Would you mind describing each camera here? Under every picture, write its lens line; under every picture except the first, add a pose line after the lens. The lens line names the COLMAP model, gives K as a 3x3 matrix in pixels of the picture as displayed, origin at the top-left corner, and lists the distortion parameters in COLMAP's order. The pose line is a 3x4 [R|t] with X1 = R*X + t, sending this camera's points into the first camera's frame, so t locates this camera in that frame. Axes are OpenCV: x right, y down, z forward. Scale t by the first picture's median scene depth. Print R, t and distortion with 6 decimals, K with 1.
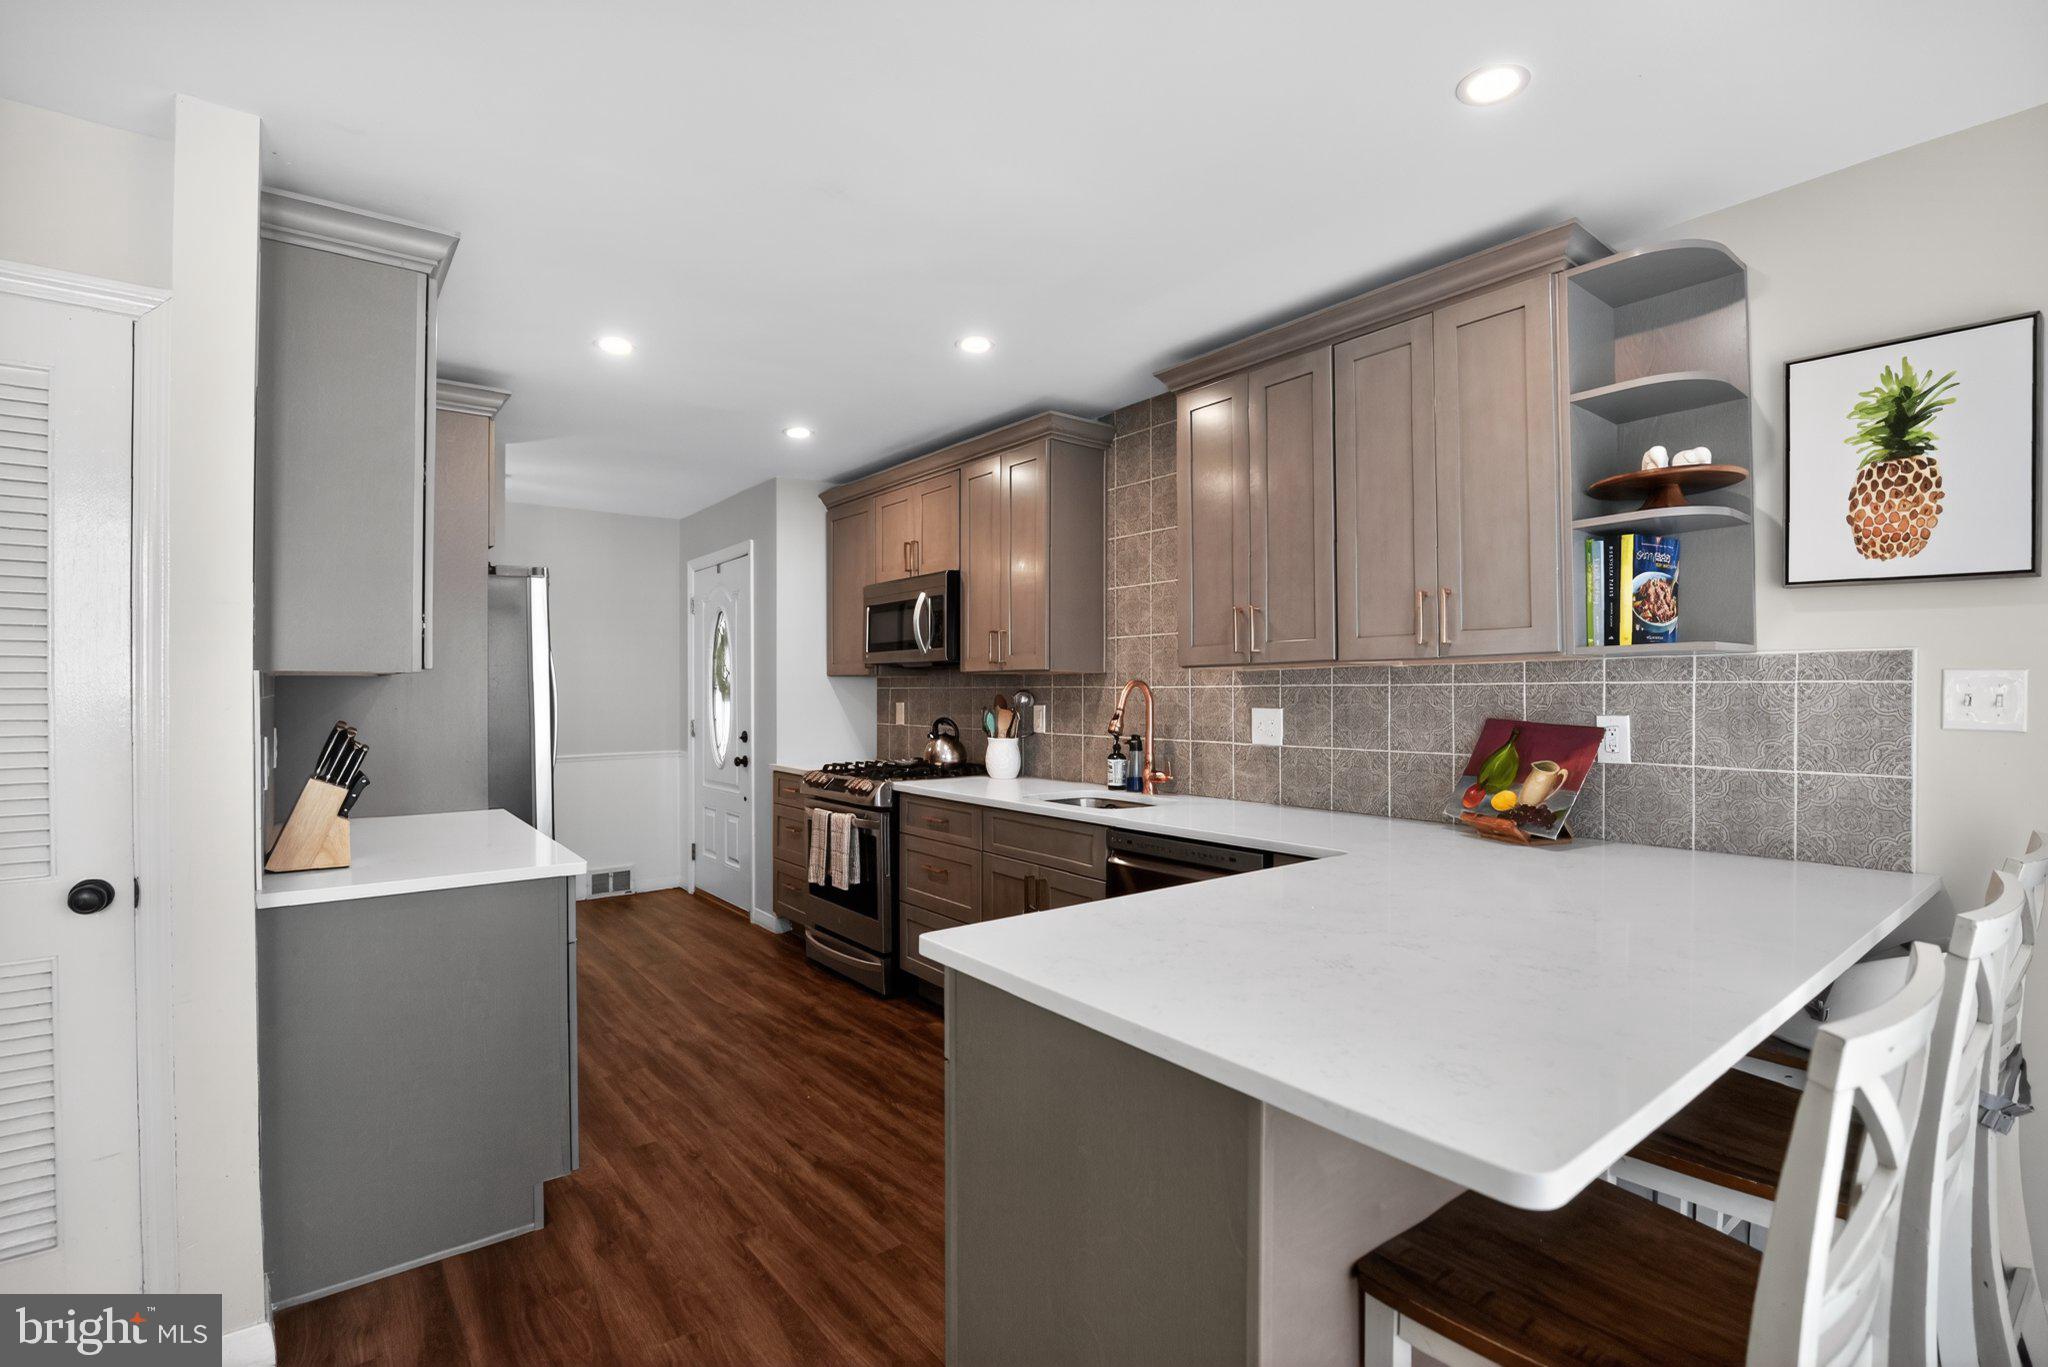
lens RADIAL K [[935.3, 0, 1036.8], [0, 935.3, 689.3], [0, 0, 1]] dist [-0.027325, 0.000127]
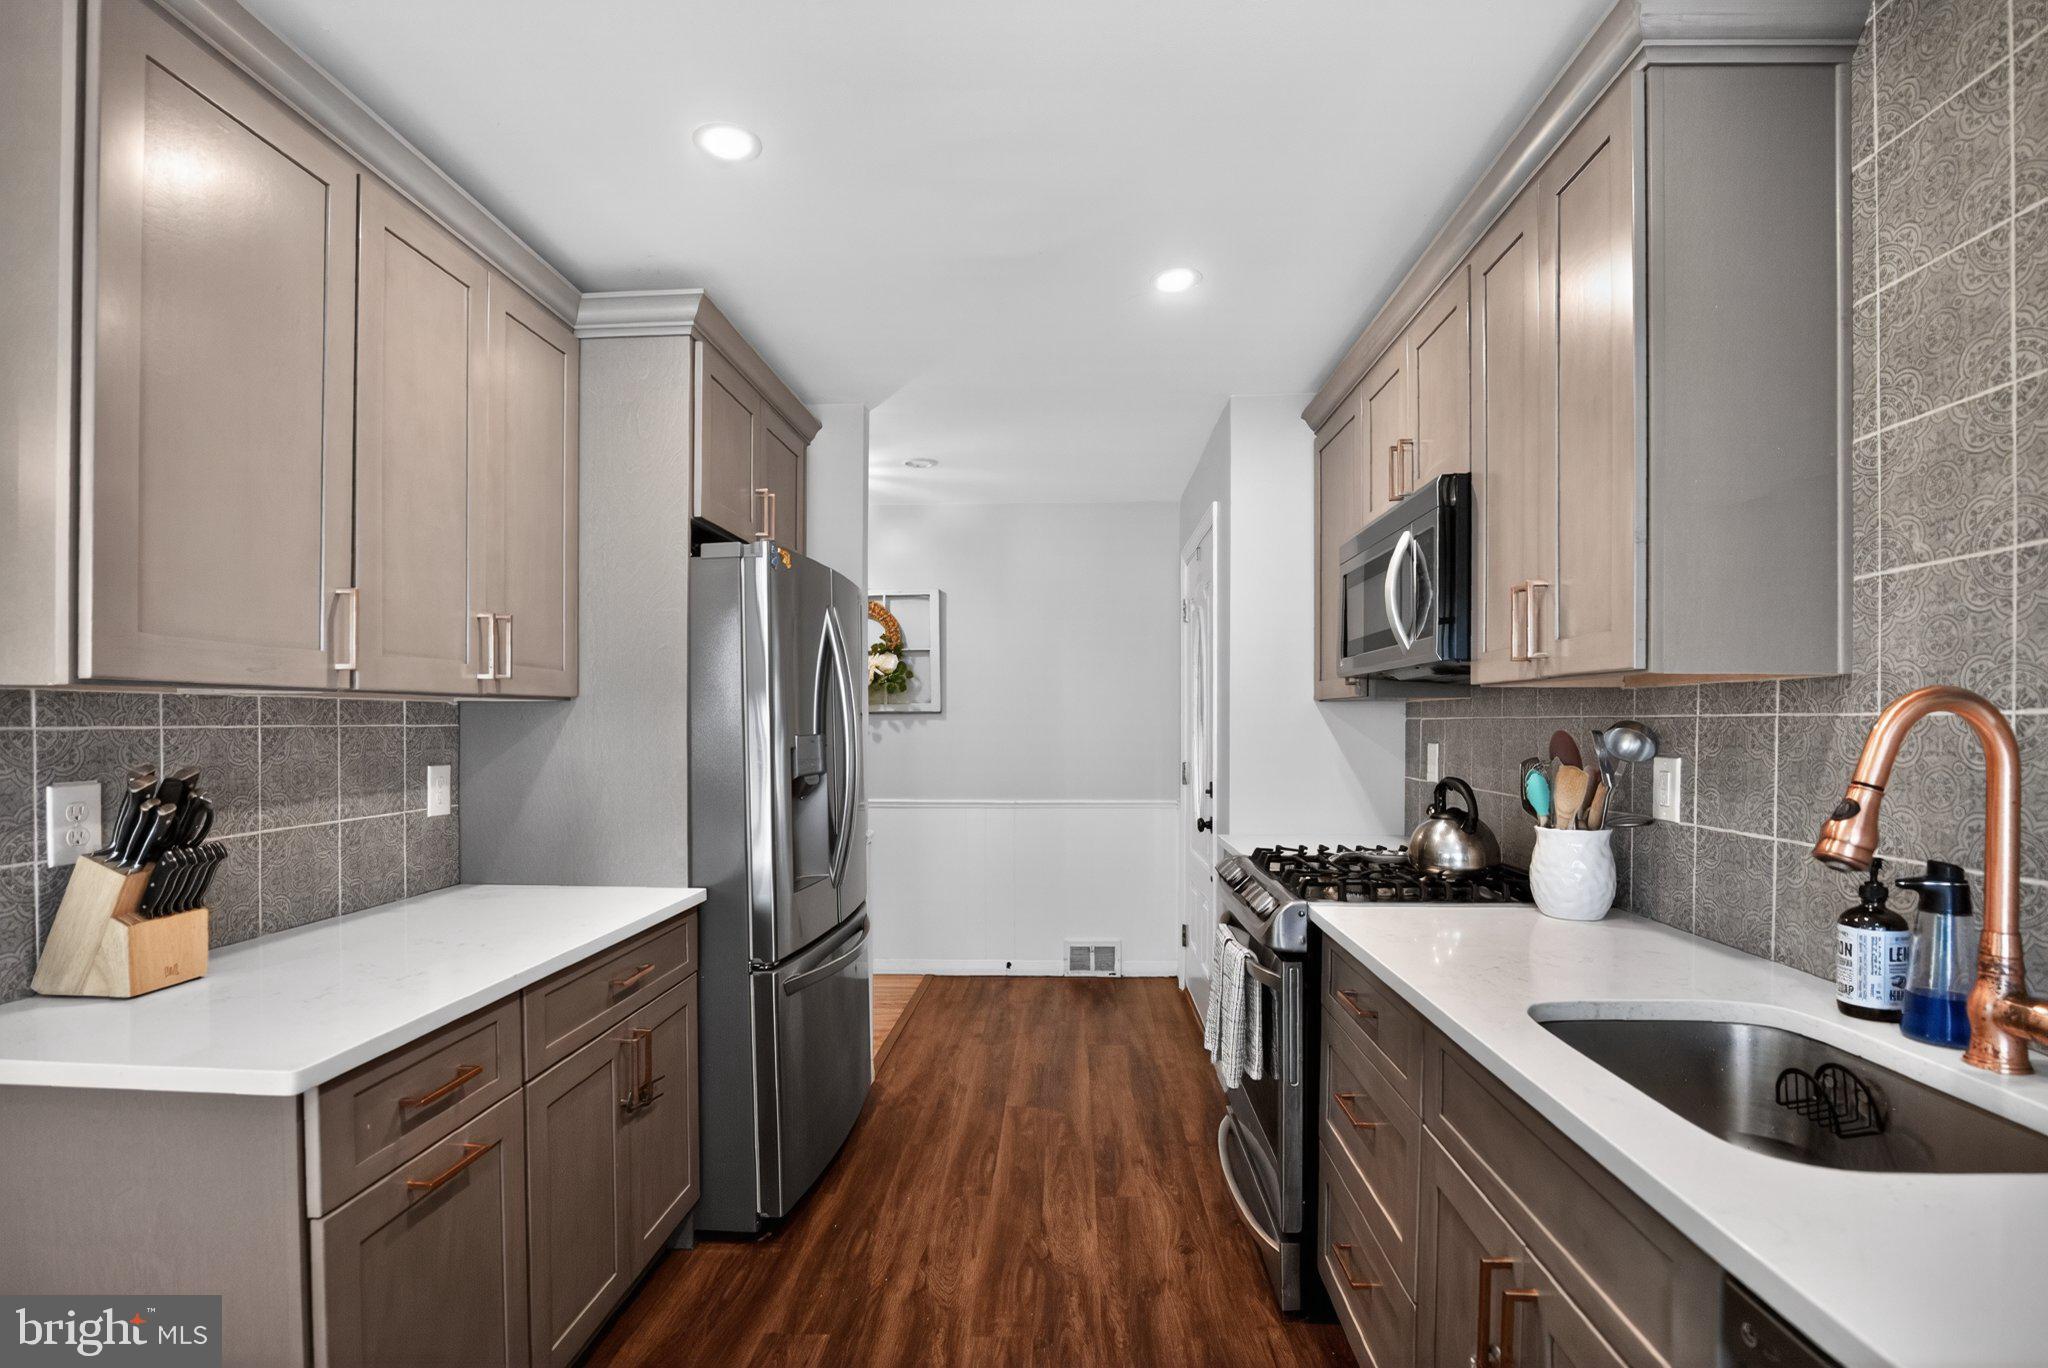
lens RADIAL K [[959.1, 0, 1030.6], [0, 959.1, 729.8], [0, 0, 1]] dist [-0.029102, 0.001090]
pose [[0.754751, 0.007981, -0.655963, 0.081641], [-0.003244, 0.999959, 0.008434, 0.001749], [0.656003, -0.004237, 0.754746, 0.577534]]
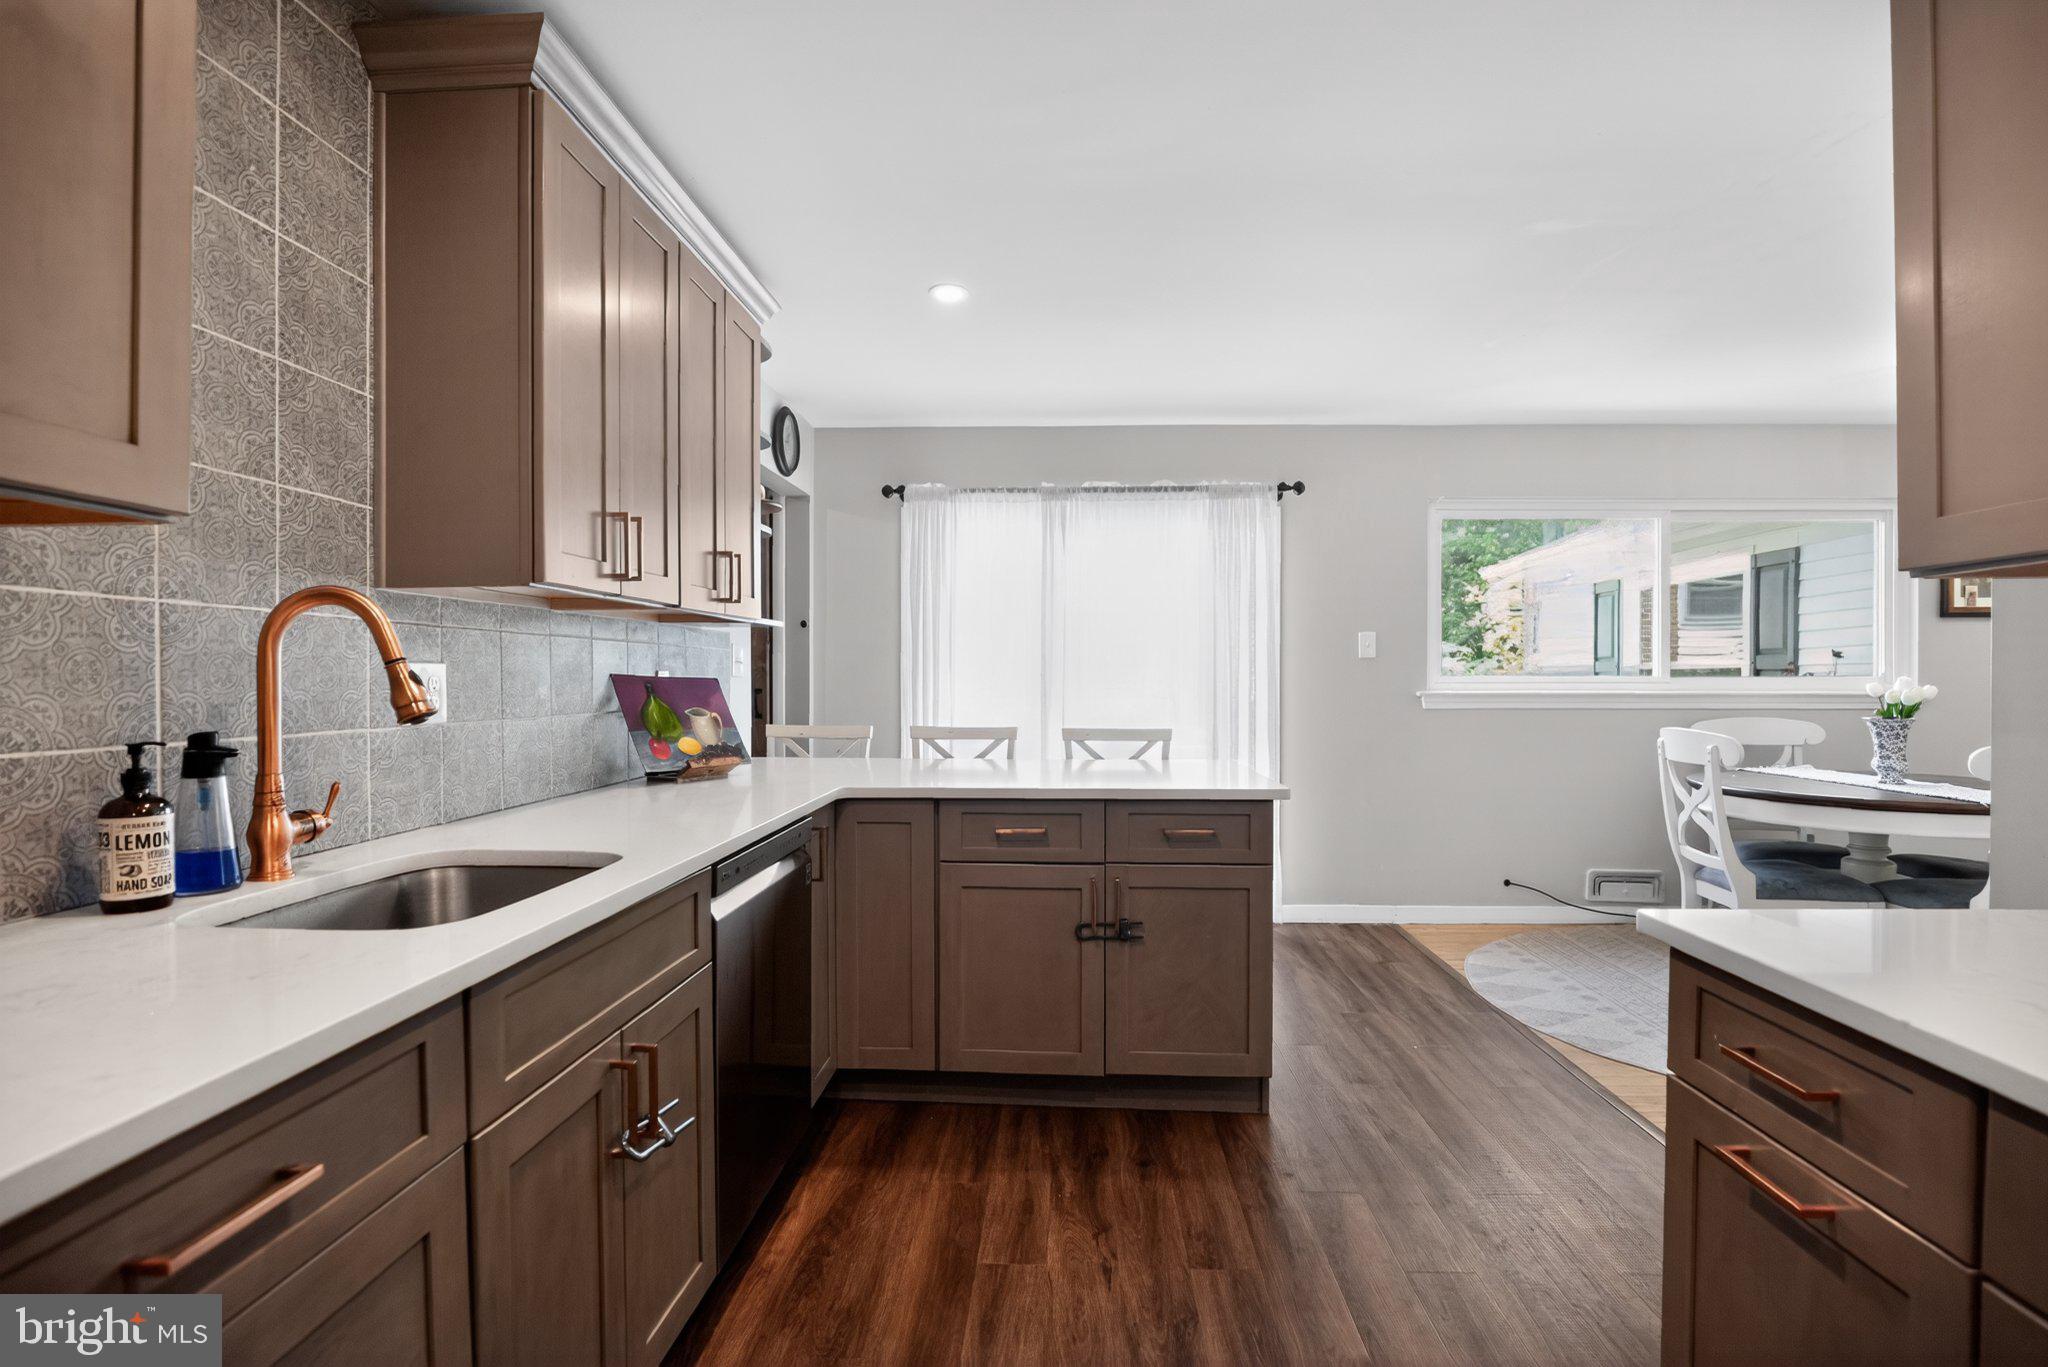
lens RADIAL K [[976.1, 0, 1043.2], [0, 976.1, 684.8], [0, 0, 1]] dist [0.000793, 0.000357]
pose [[-0.760878, -0.001406, 0.648893, -0.396959], [0.000685, 0.999995, 0.002971, 0.030255], [-0.648894, 0.002705, -0.760874, 1.117714]]
